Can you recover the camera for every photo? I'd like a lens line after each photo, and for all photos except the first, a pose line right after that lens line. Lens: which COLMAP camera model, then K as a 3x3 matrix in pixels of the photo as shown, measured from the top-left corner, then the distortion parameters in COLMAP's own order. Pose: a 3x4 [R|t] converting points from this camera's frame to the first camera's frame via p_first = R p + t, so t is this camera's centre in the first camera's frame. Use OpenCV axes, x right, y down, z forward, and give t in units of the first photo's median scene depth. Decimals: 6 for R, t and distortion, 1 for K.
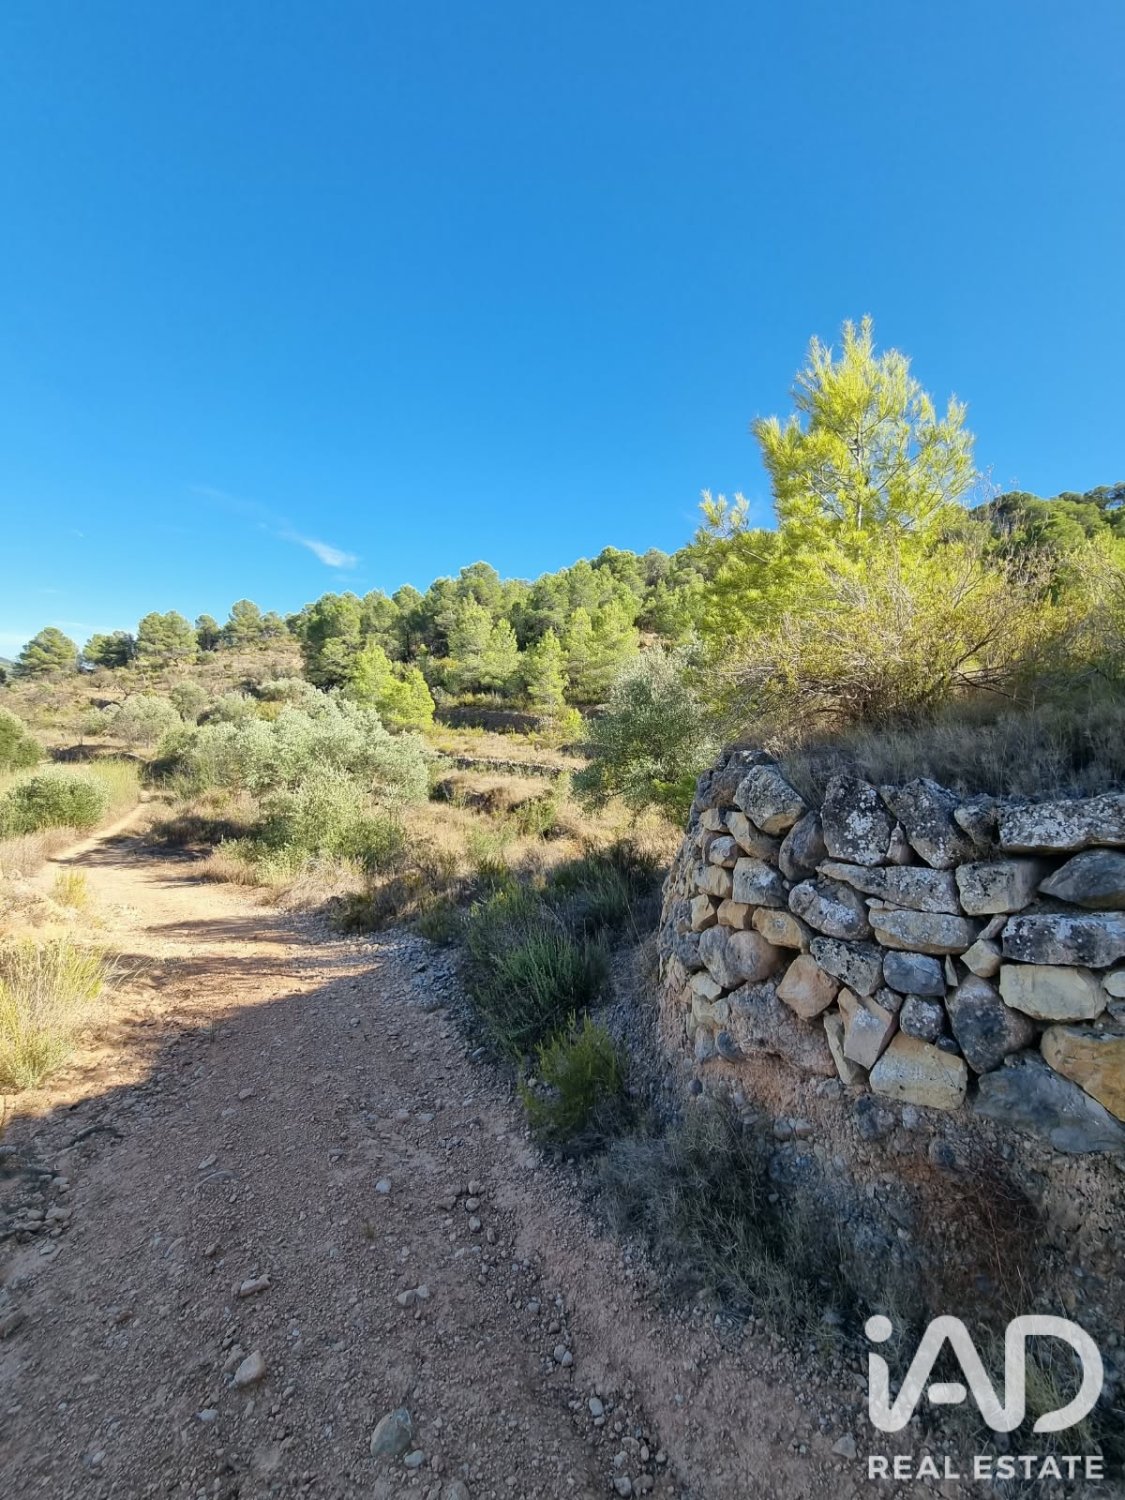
lens RADIAL K [[614.5, 0, 560.5], [0, 614.5, 748.0], [0, 0, 1]] dist [0.002310, -0.000160]
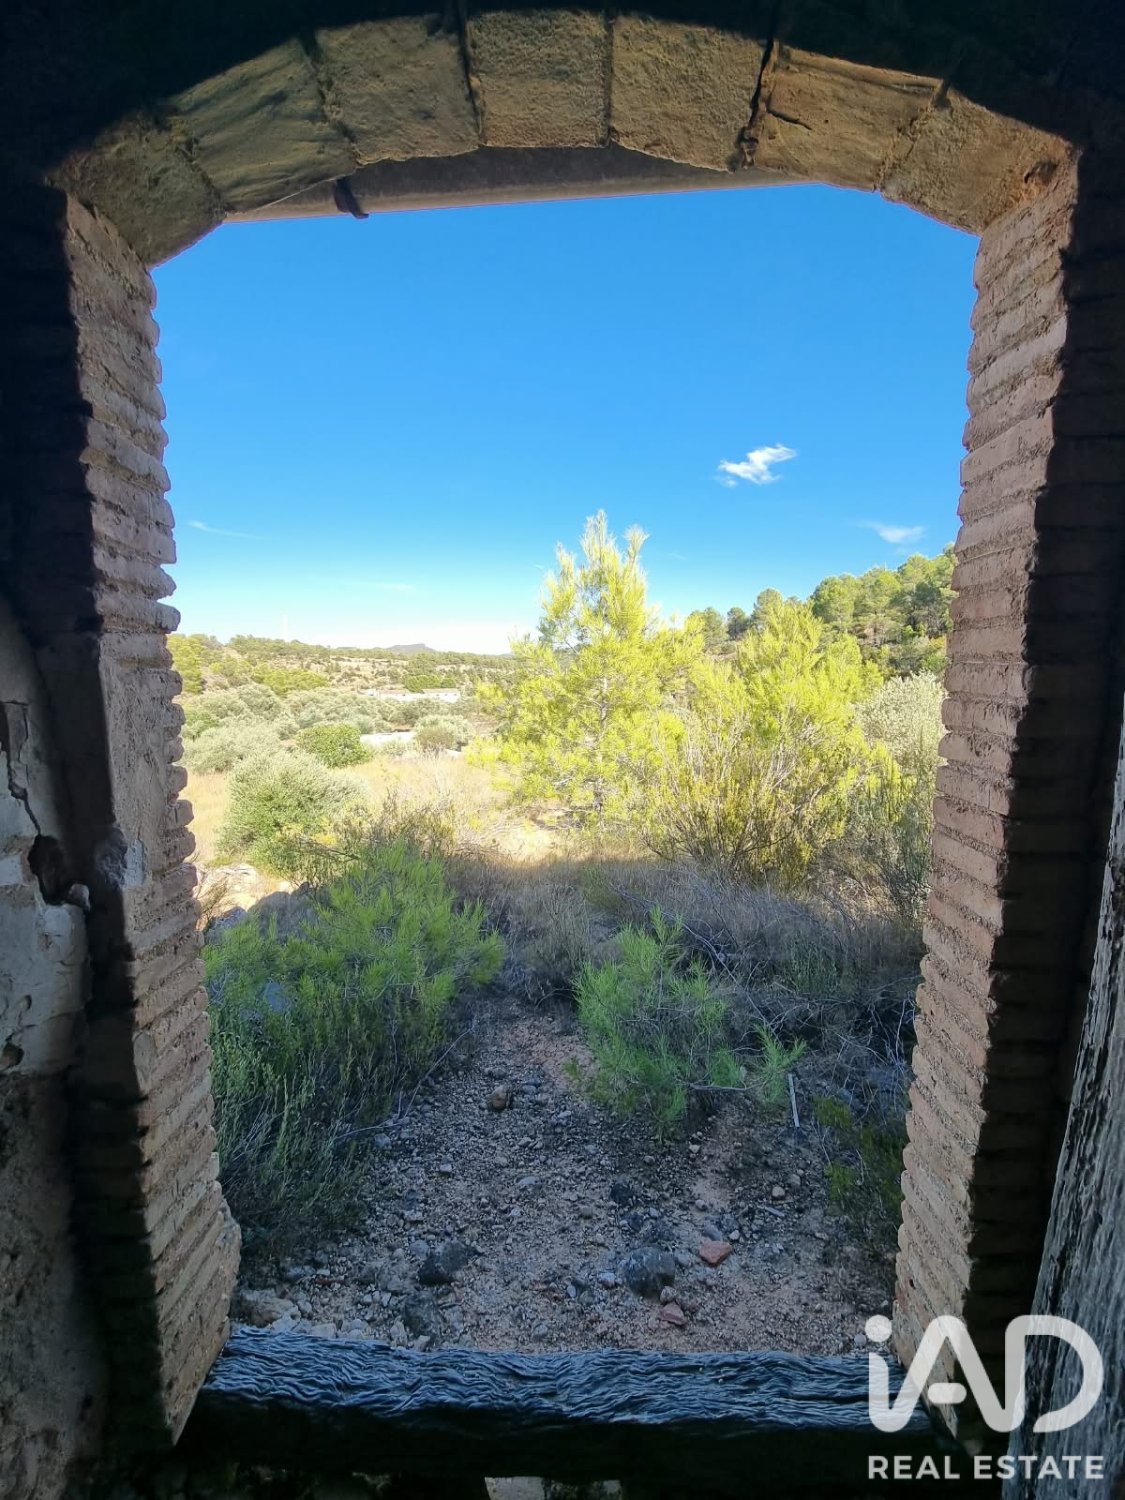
lens RADIAL K [[614.5, 0, 567.1], [0, 614.5, 747.1], [0, 0, 1]] dist [0.002310, -0.000160]
pose [[0.682676, 0.052111, -0.728860, 0.226865], [-0.021785, 0.998462, 0.050982, -0.068773], [0.730396, -0.018926, 0.682762, 0.059224]]
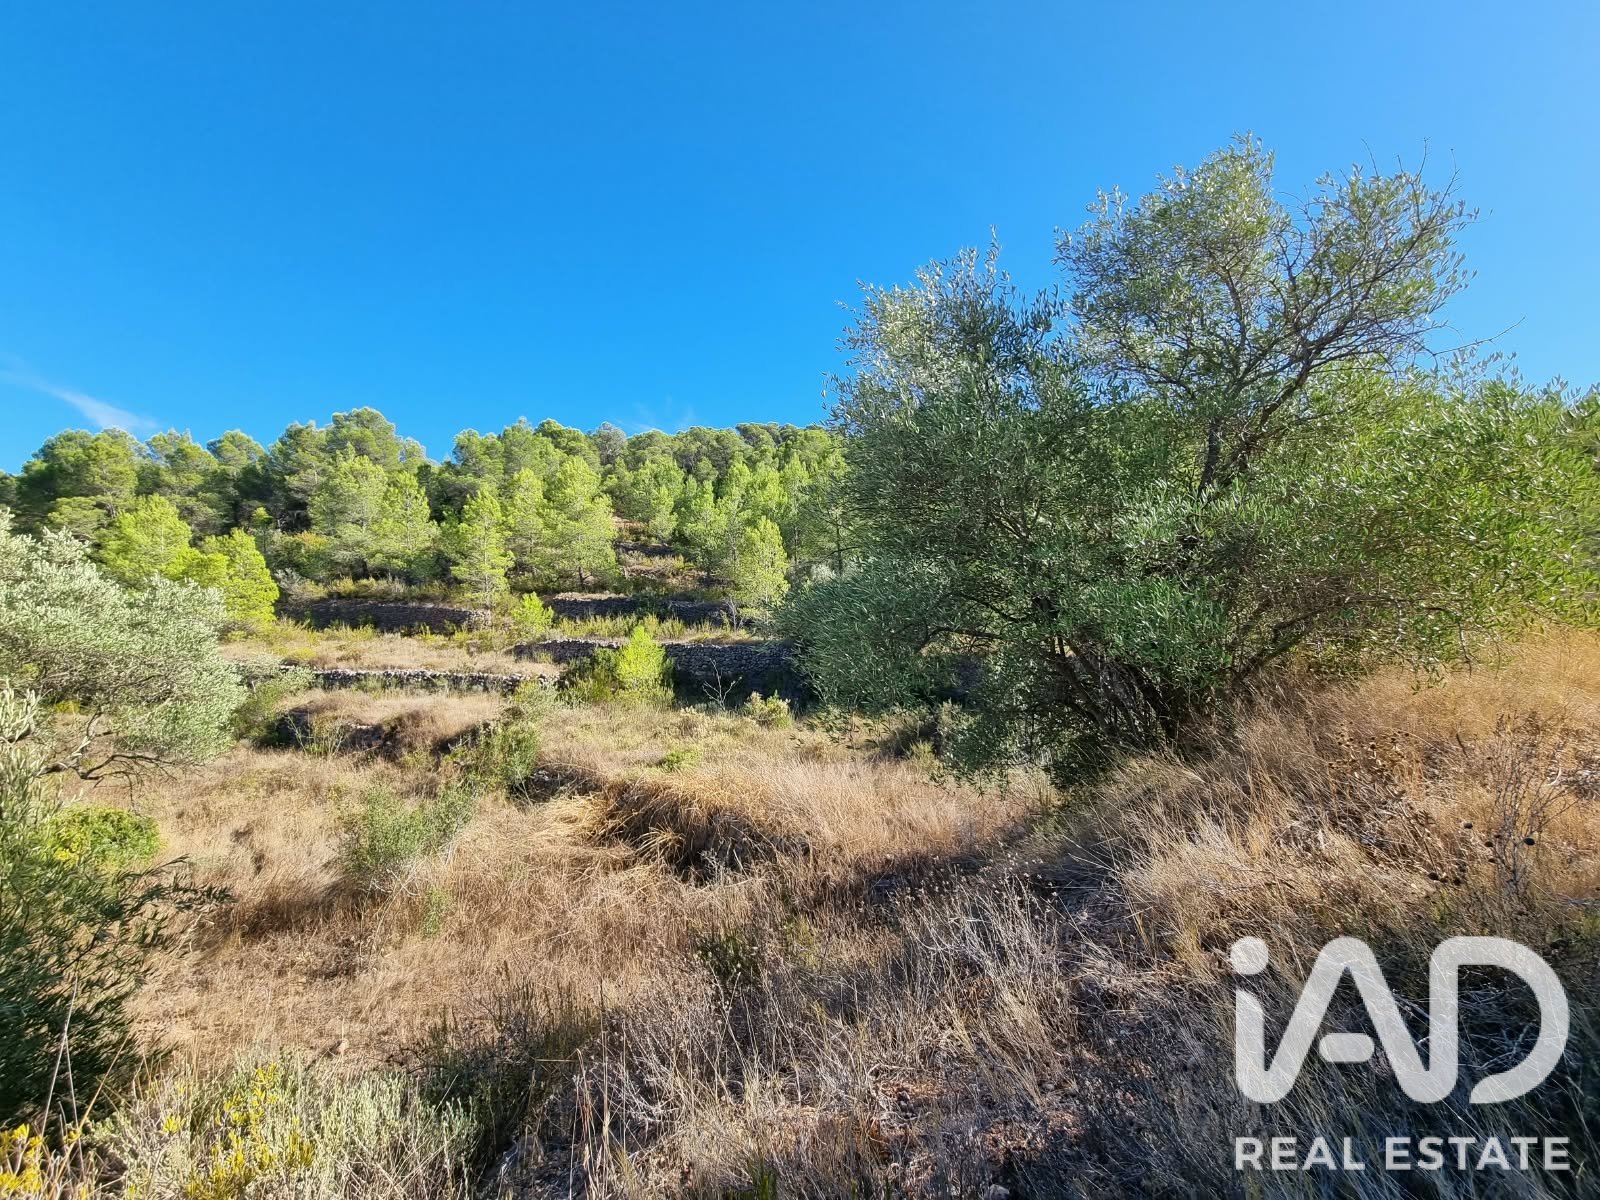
lens RADIAL K [[655.5, 0, 799.8], [0, 655.5, 600.2], [0, 0, 1]] dist [0.002310, -0.000160]
pose [[0.895370, -0.003293, 0.445311, -0.054723], [0.046727, 0.995147, -0.086594, 0.034055], [-0.442865, 0.098342, 0.891179, 0.328084]]
